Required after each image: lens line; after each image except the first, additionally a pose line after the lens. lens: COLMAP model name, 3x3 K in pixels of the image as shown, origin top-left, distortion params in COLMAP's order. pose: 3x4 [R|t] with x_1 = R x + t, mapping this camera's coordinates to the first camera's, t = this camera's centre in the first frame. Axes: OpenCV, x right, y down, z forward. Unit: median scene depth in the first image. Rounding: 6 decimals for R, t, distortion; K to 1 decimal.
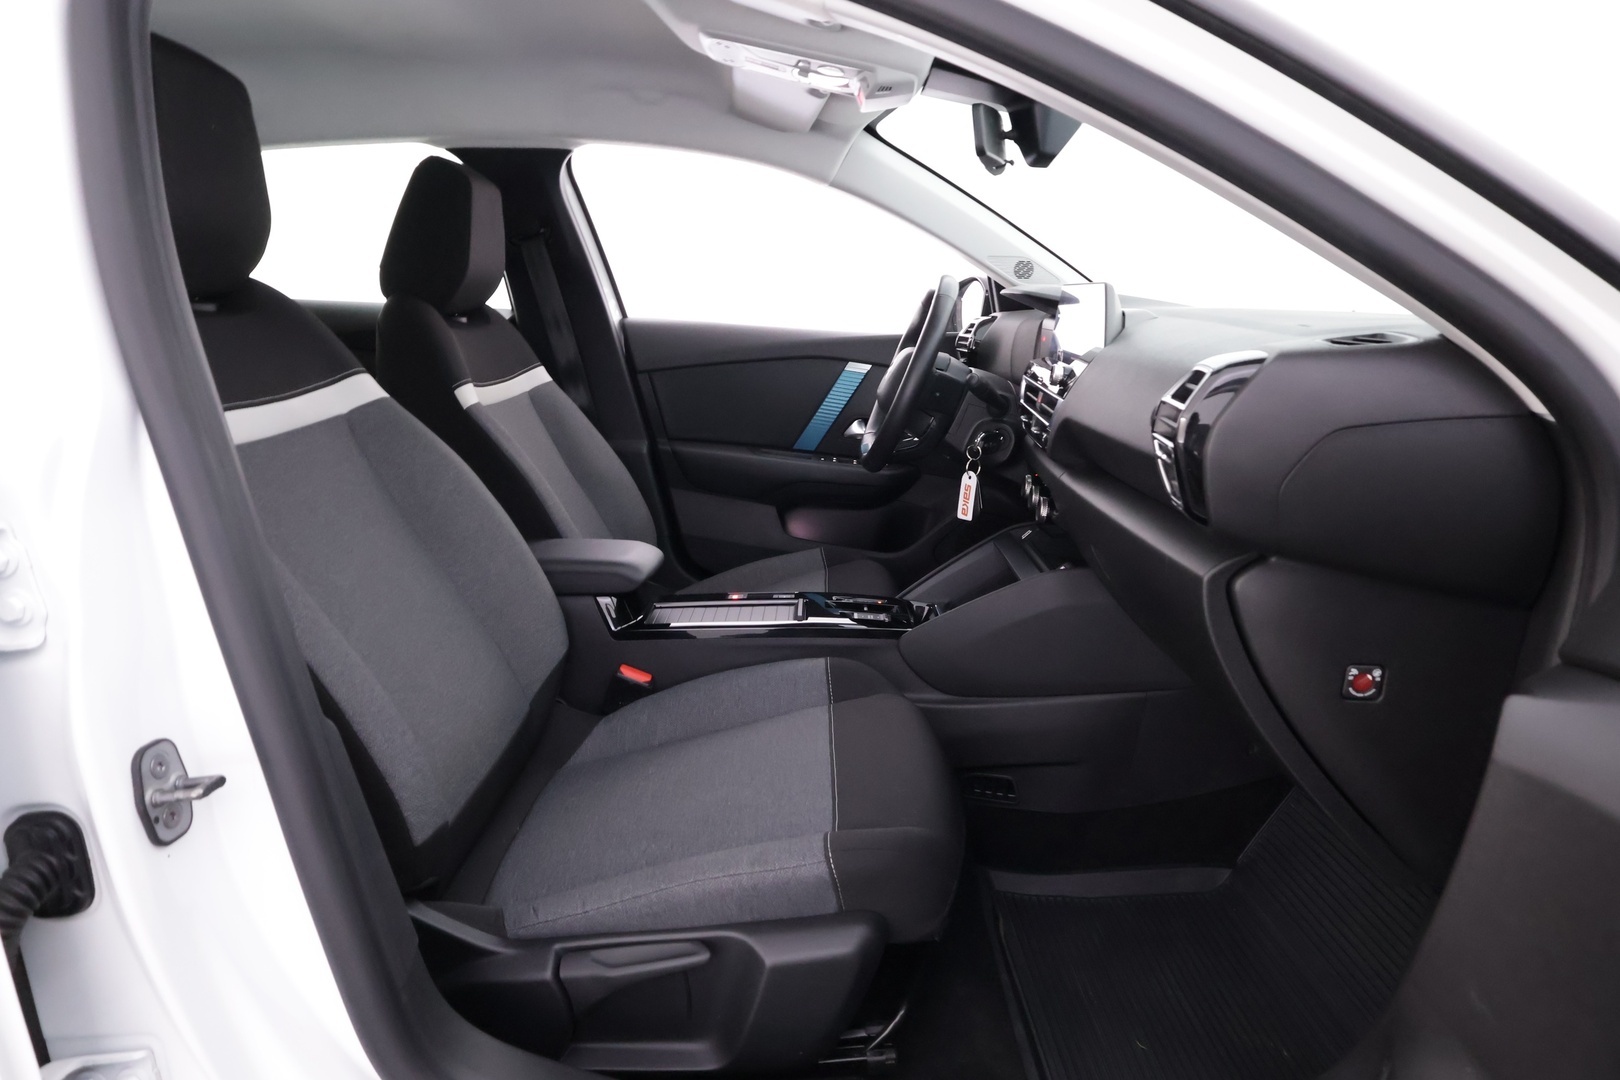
lens RADIAL K [[1019.6, 0, 810.0], [0, 1019.6, 540.0], [0, 0, 1]] dist [0.002301, 0.000163]
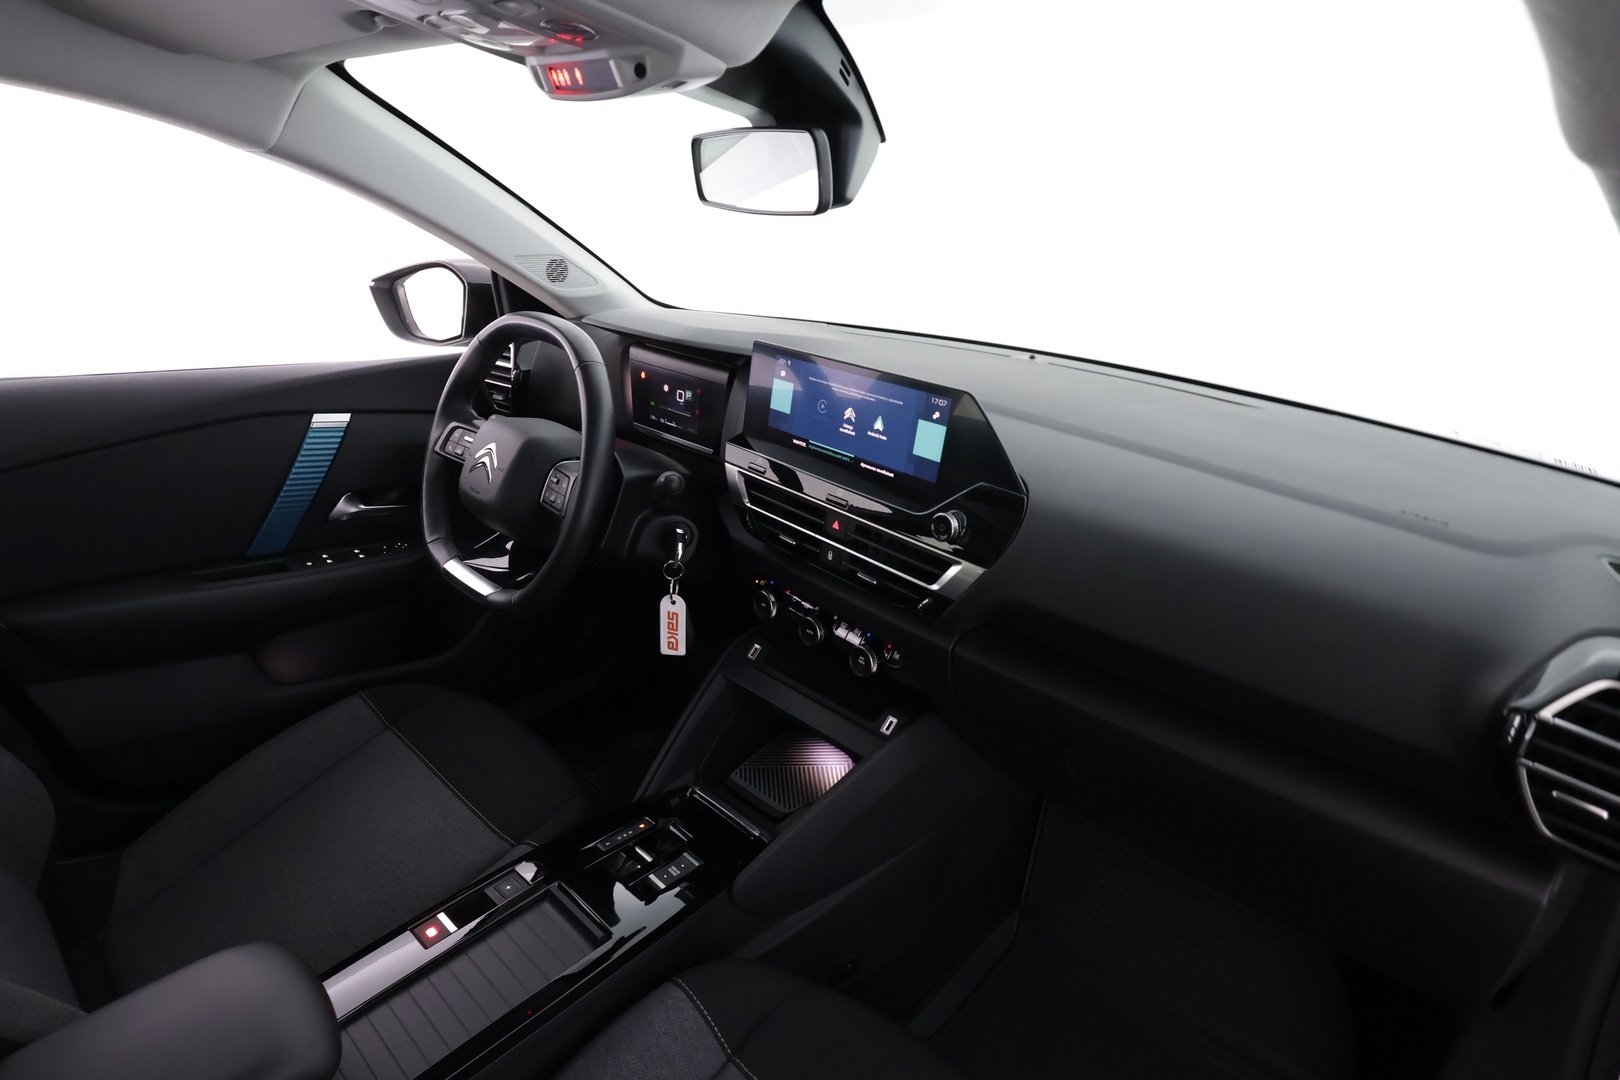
lens RADIAL K [[863.9, 0, 810.0], [0, 863.9, 540.0], [0, 0, 1]] dist [0.015976, -0.000336]
pose [[0.684906, -0.271905, 0.675997, -0.158097], [0.145691, 0.960132, 0.238581, -0.198602], [-0.713918, -0.064919, 0.697214, 0.394912]]
